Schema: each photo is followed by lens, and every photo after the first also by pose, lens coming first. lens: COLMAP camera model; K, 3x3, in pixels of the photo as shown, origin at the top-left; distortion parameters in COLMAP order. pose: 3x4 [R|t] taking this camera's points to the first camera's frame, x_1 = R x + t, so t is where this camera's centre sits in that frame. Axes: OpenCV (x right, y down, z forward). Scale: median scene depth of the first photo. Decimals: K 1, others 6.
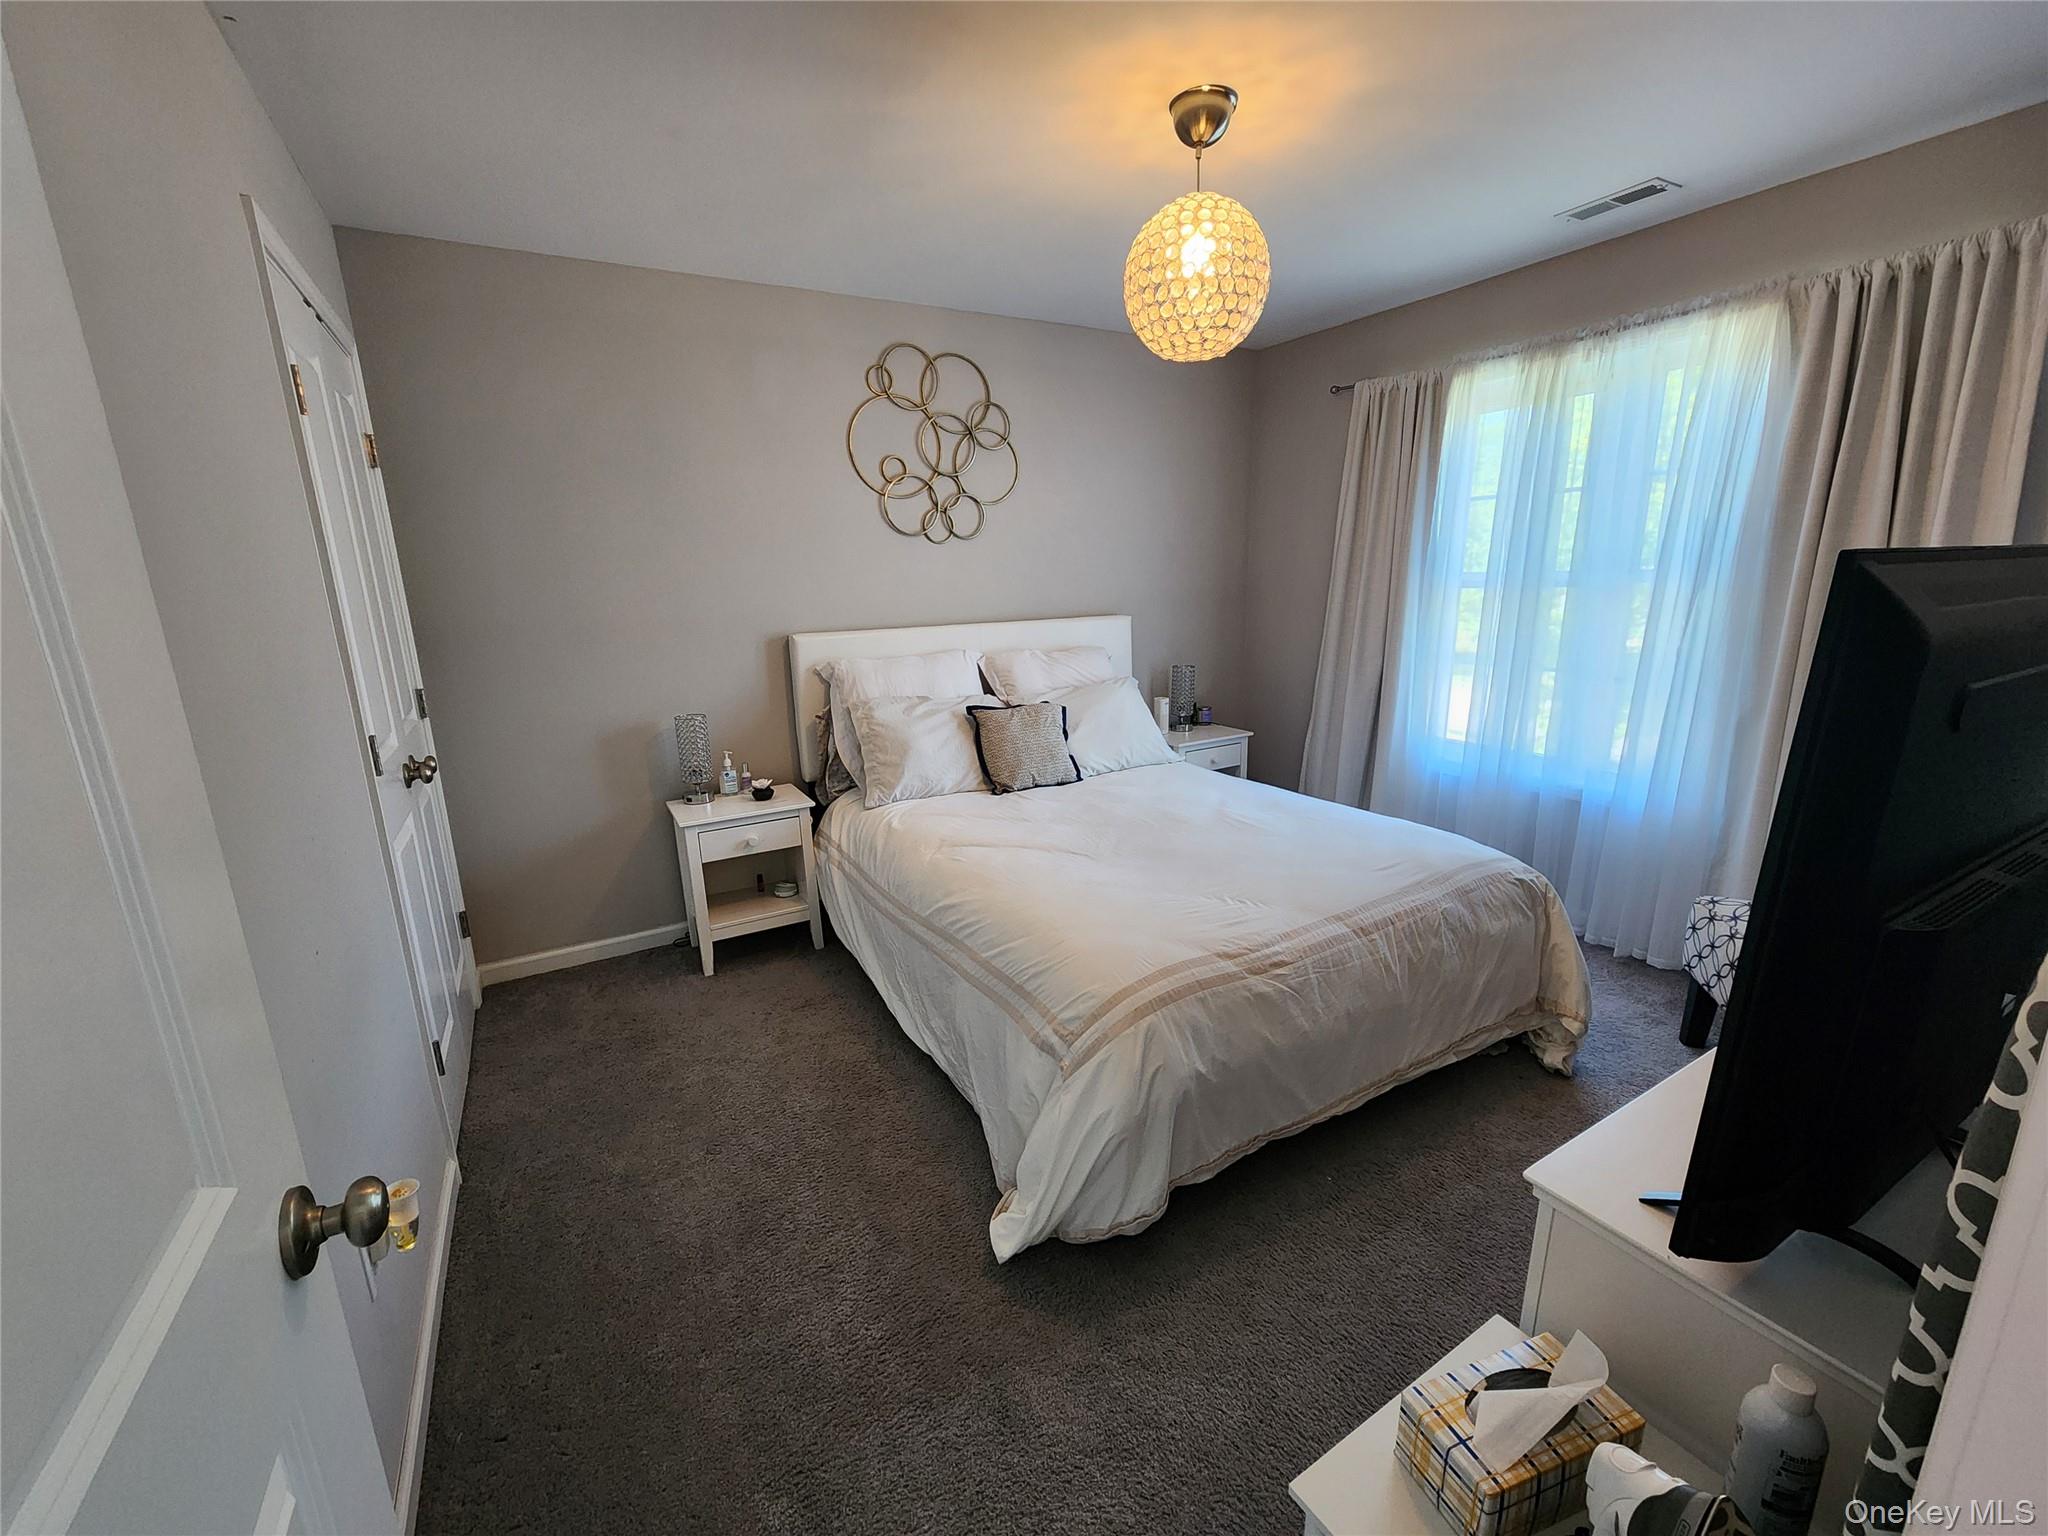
lens RADIAL K [[827.4, 0, 1016.9], [0, 827.4, 771.3], [0, 0, 1]] dist [-0.003675, 0.000435]
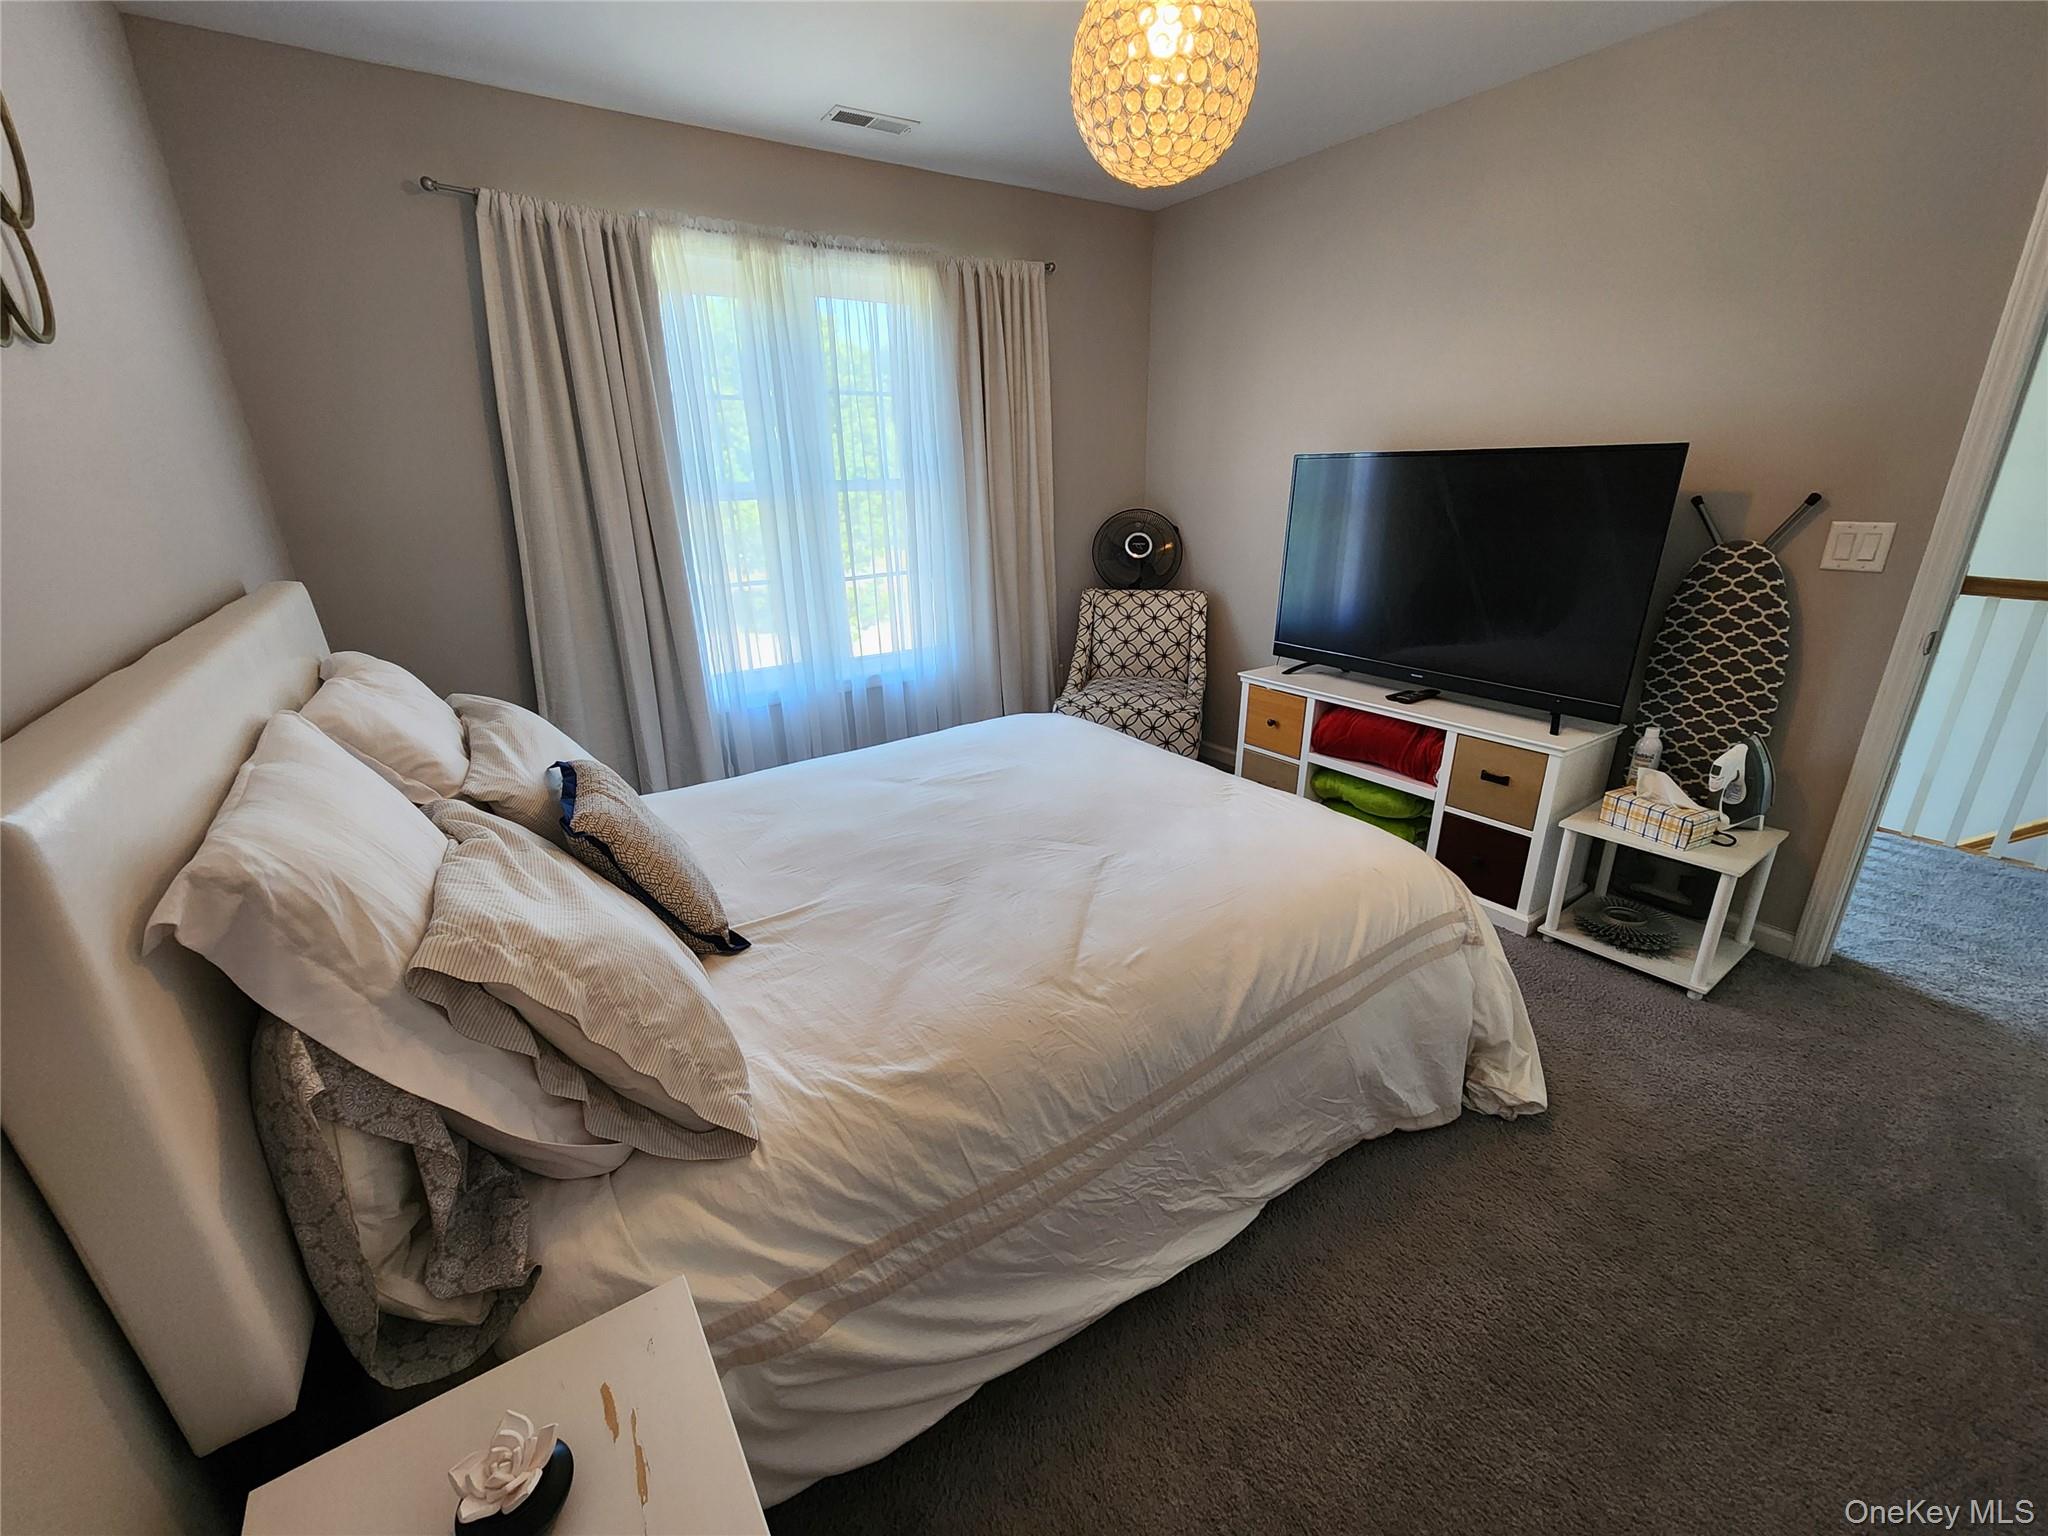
lens RADIAL K [[827.4, 0, 1020.9], [0, 827.4, 776.9], [0, 0, 1]] dist [-0.003675, 0.000435]
pose [[-0.077553, -0.321783, 0.943632, -0.477210], [0.255584, 0.908437, 0.330786, -0.185878], [-0.963671, 0.266831, 0.011791, 0.857011]]
